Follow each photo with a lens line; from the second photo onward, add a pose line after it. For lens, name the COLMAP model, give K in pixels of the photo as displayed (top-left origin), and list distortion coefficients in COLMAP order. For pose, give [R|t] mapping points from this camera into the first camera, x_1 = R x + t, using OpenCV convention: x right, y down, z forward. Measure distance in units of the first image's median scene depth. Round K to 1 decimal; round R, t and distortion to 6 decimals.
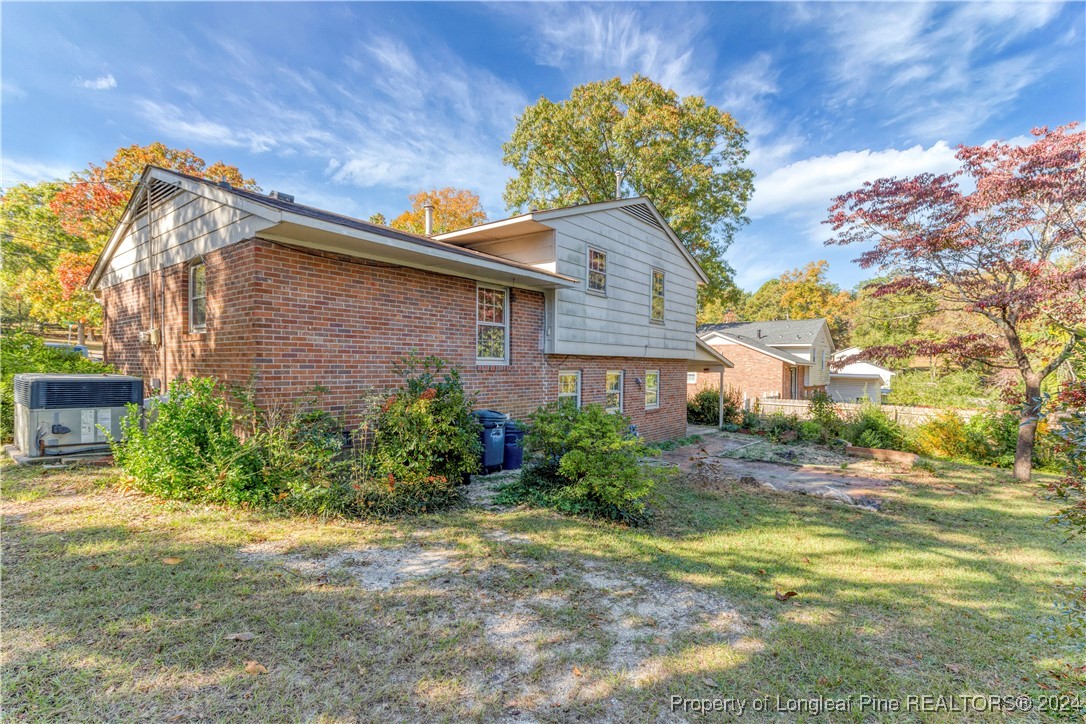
lens RADIAL K [[520.7, 0, 543.0], [0, 520.7, 362.0], [0, 0, 1]] dist [0.001527, 0.000260]
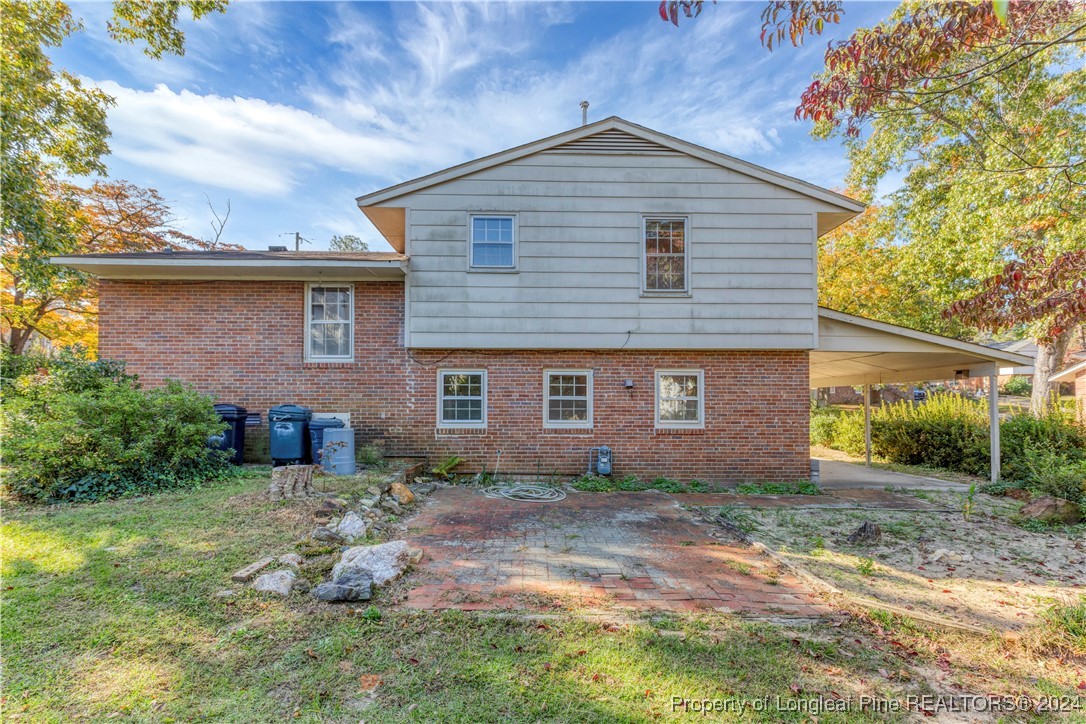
lens RADIAL K [[520.7, 0, 543.0], [0, 520.7, 362.0], [0, 0, 1]] dist [0.001527, 0.000260]
pose [[0.618775, -0.048390, -0.784076, 0.899621], [0.007991, 0.998437, -0.055314, 0.060716], [0.785528, 0.027961, 0.618195, 0.680508]]
